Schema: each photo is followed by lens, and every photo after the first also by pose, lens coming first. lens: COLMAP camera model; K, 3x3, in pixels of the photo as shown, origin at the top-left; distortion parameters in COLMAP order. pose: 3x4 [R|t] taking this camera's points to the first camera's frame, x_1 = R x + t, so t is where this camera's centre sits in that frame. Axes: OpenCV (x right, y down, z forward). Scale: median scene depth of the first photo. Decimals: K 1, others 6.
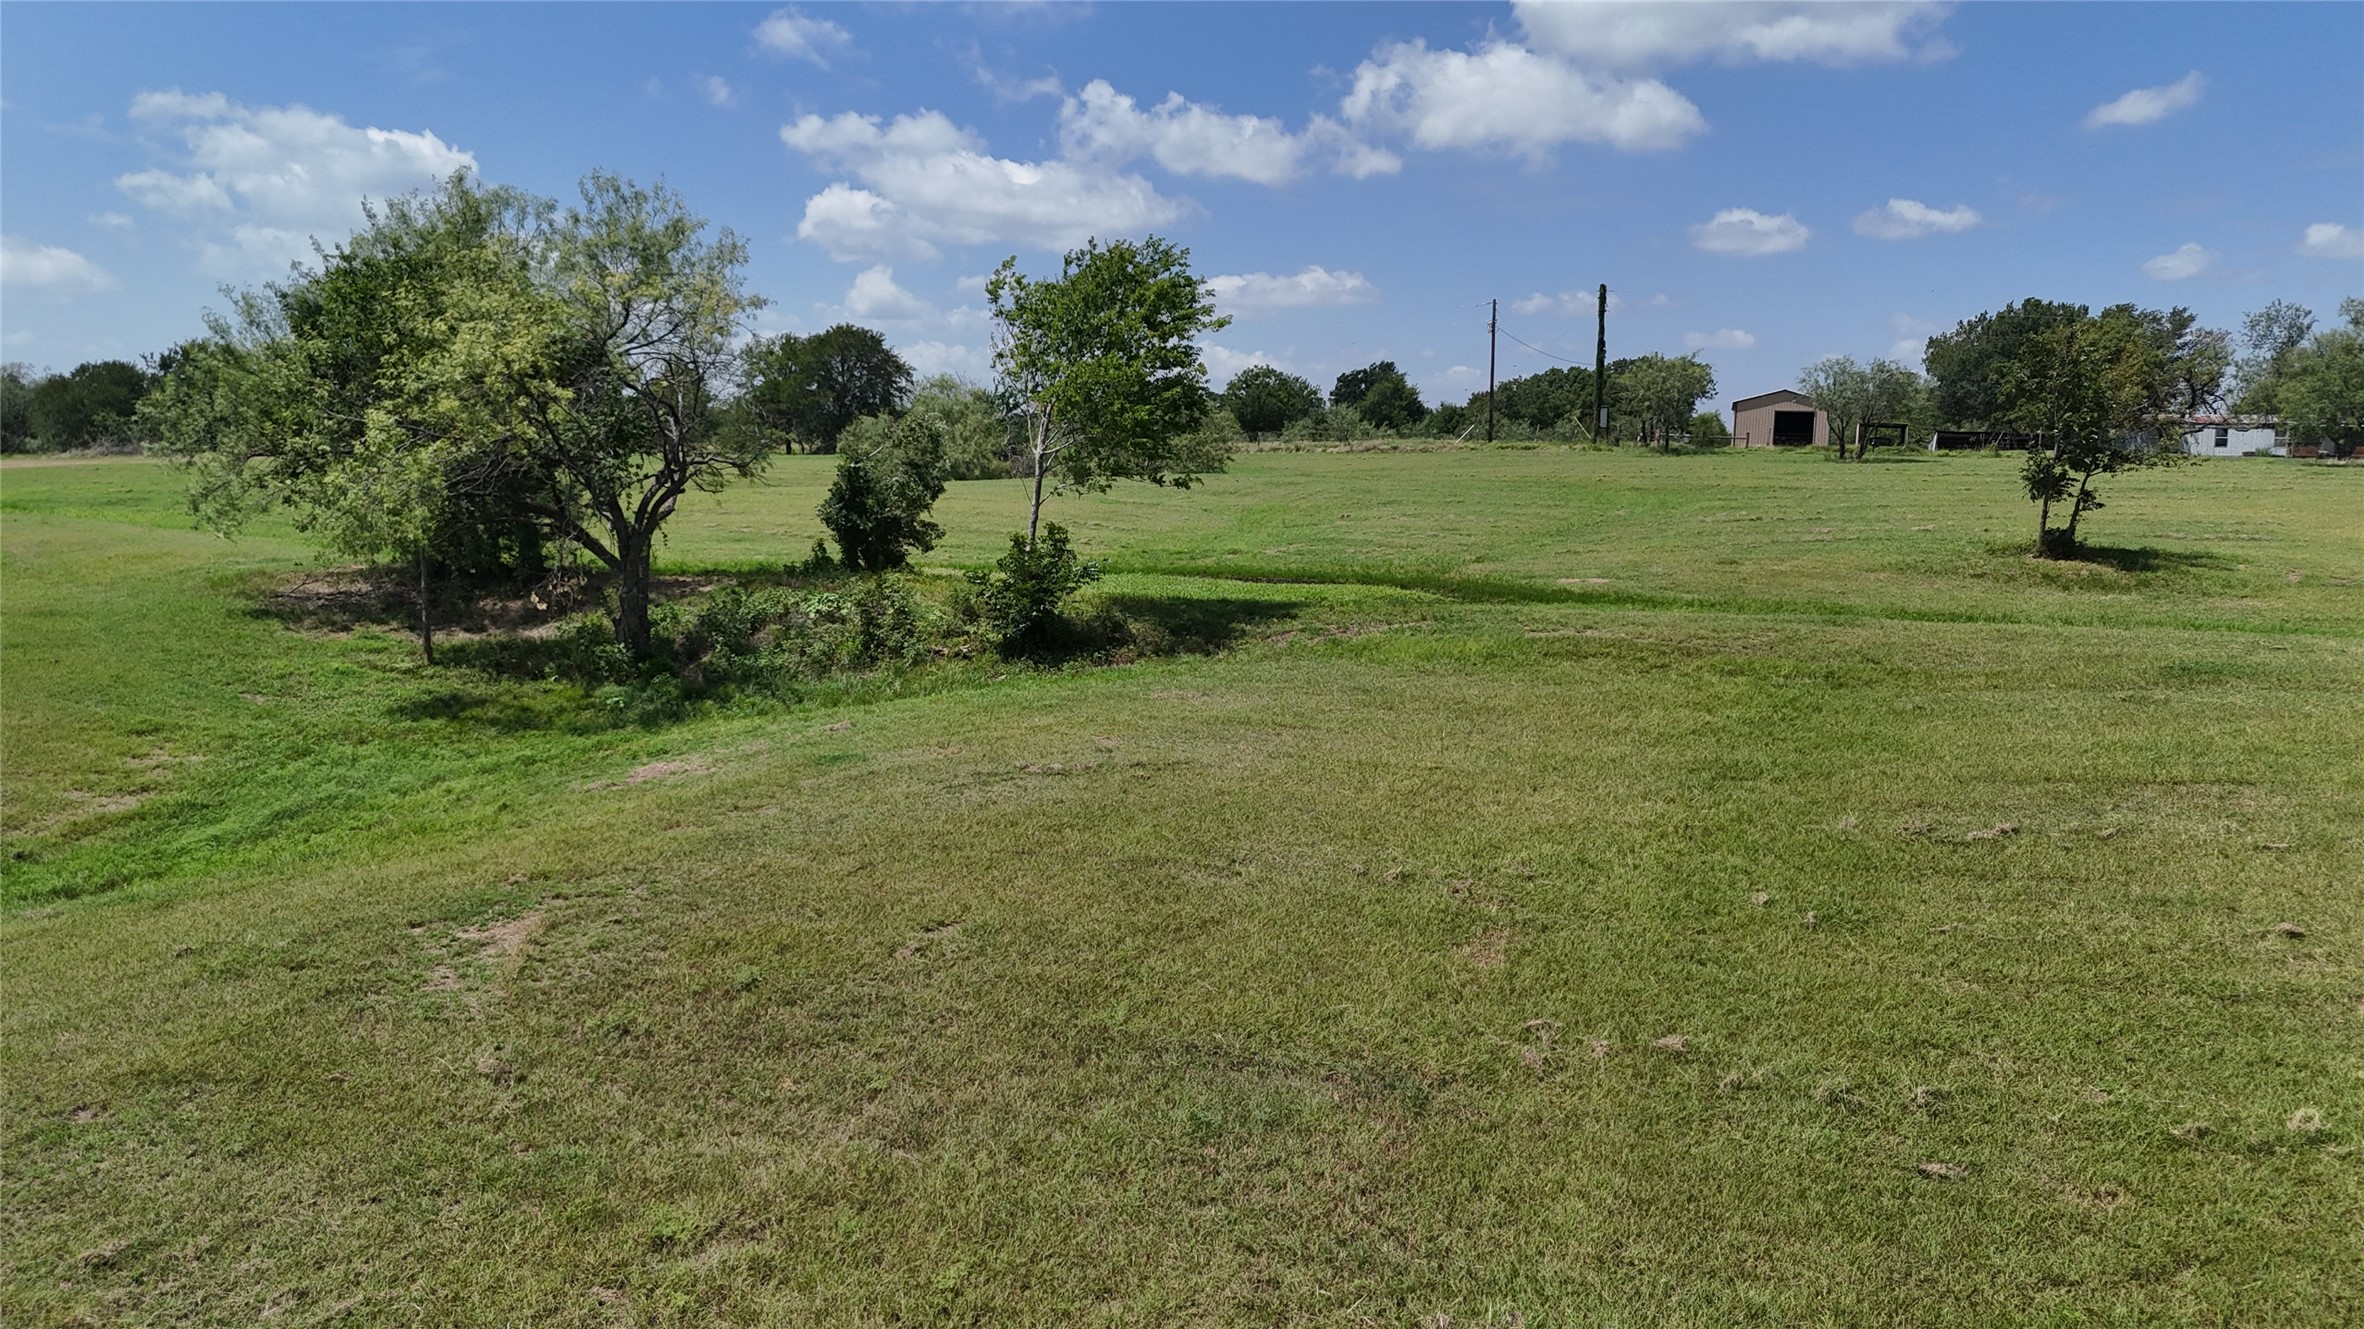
lens RADIAL K [[1733.9, 0, 1162.7], [0, 1733.9, 664.4], [0, 0, 1]] dist [0.063710, -0.055718]
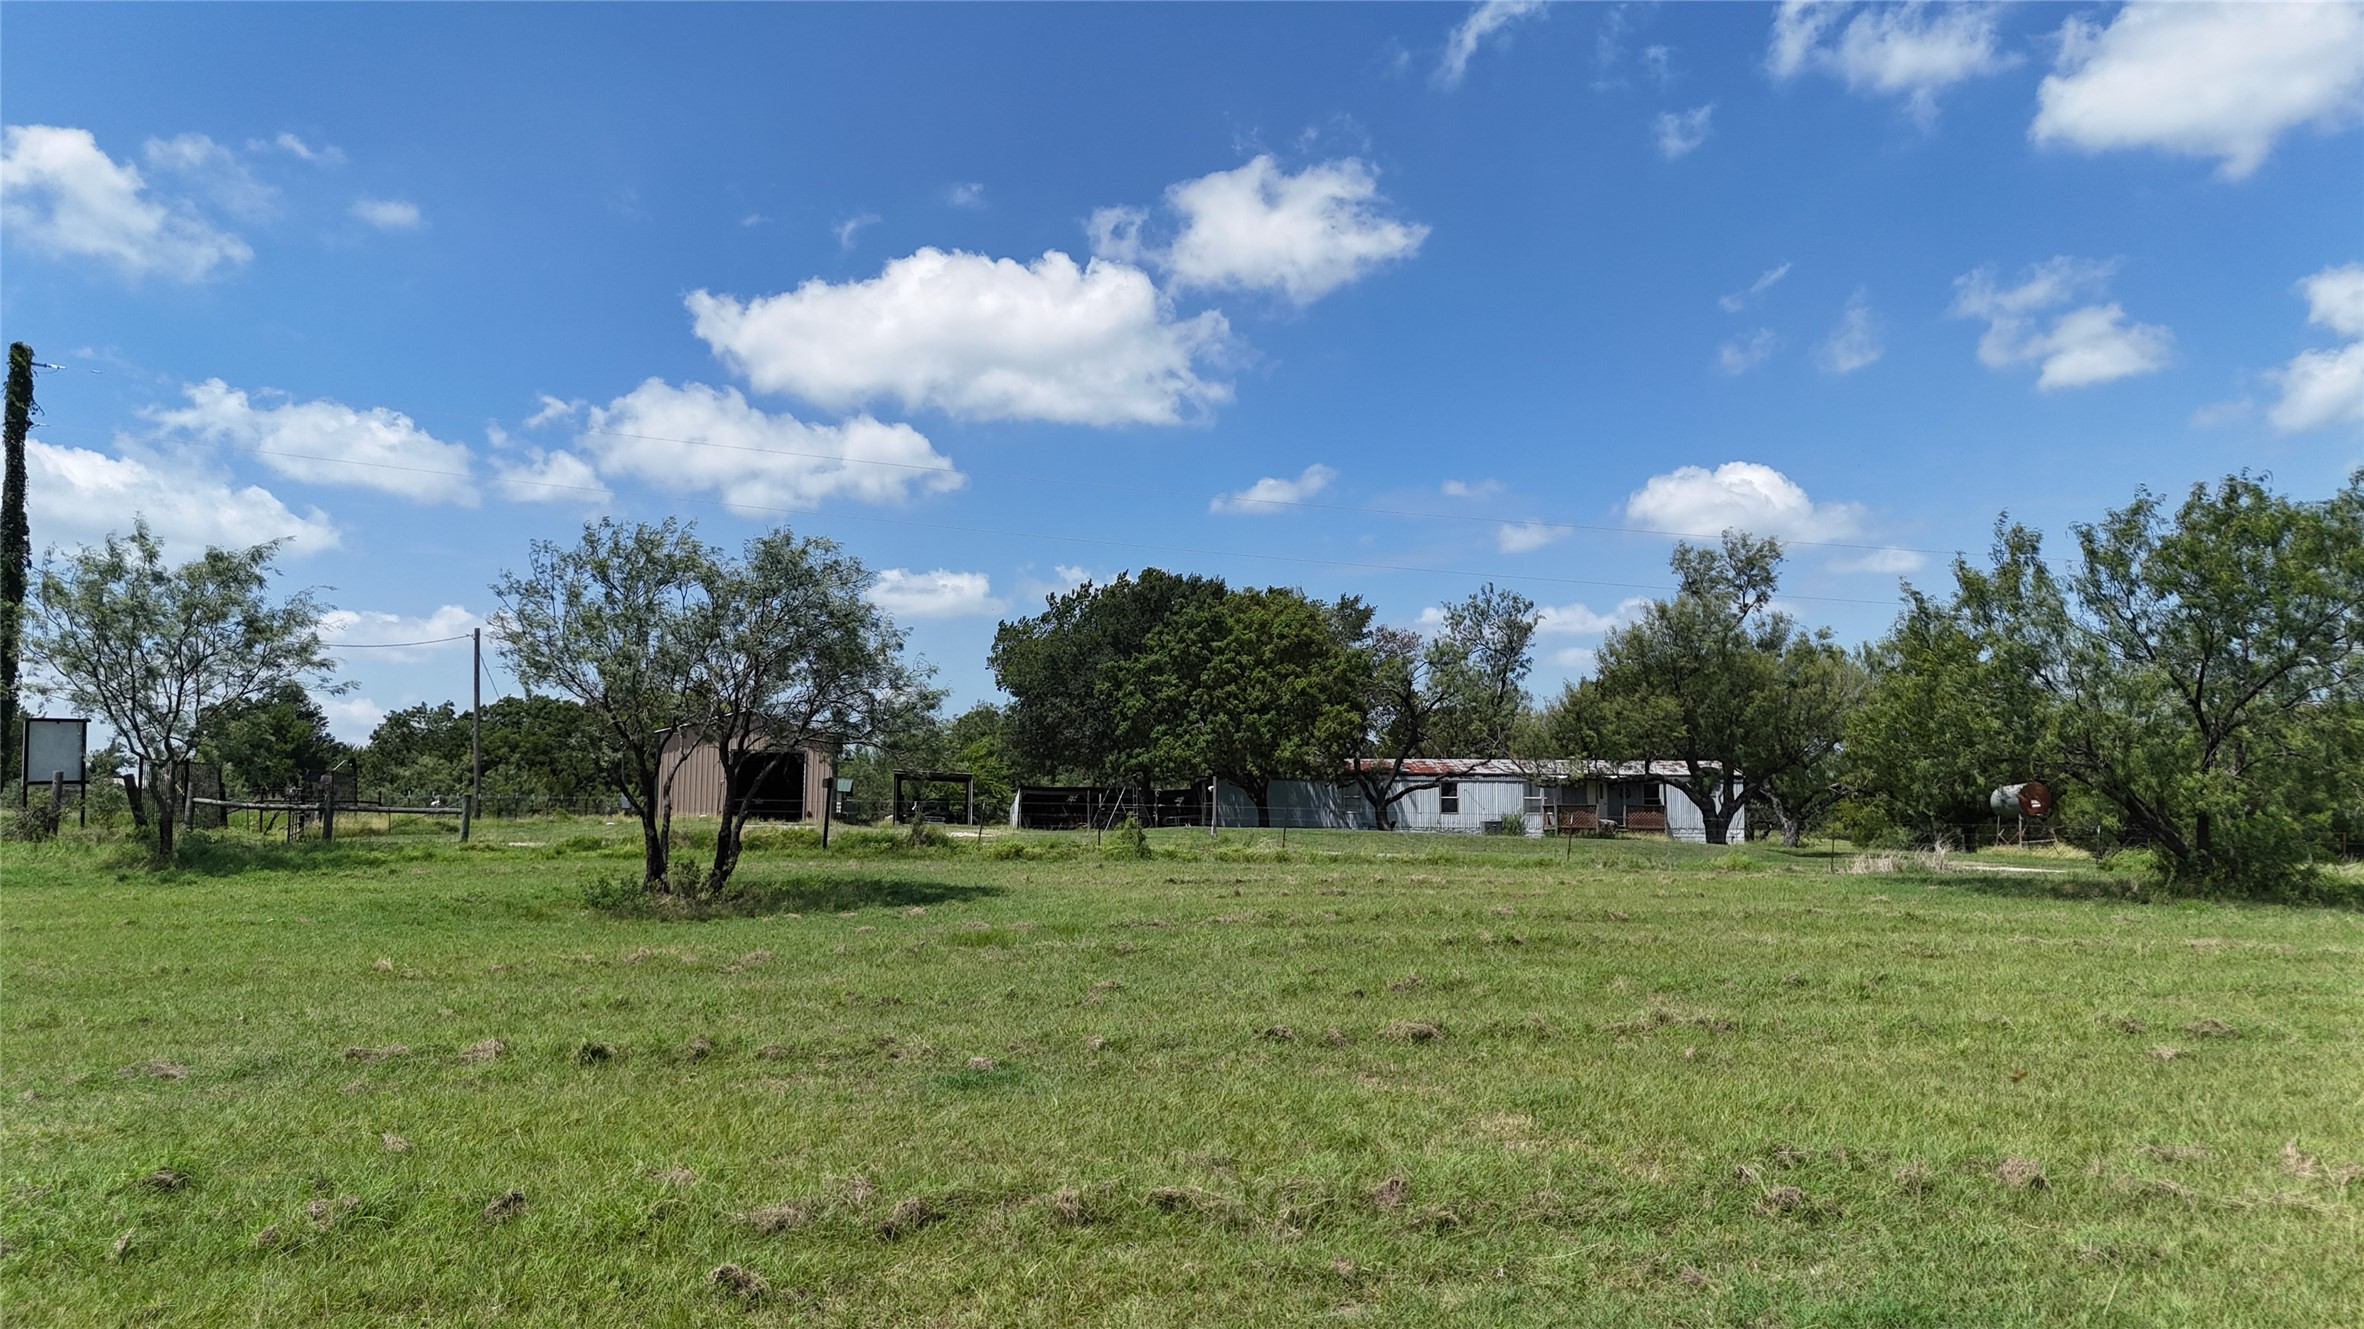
lens RADIAL K [[1733.9, 0, 1172.1], [0, 1733.9, 648.2], [0, 0, 1]] dist [0.063710, -0.055718]
pose [[0.879958, 0.035511, 0.473722, 0.238884], [0.065622, 0.978556, -0.195251, -0.070123], [-0.470497, 0.202899, 0.858758, 0.531631]]
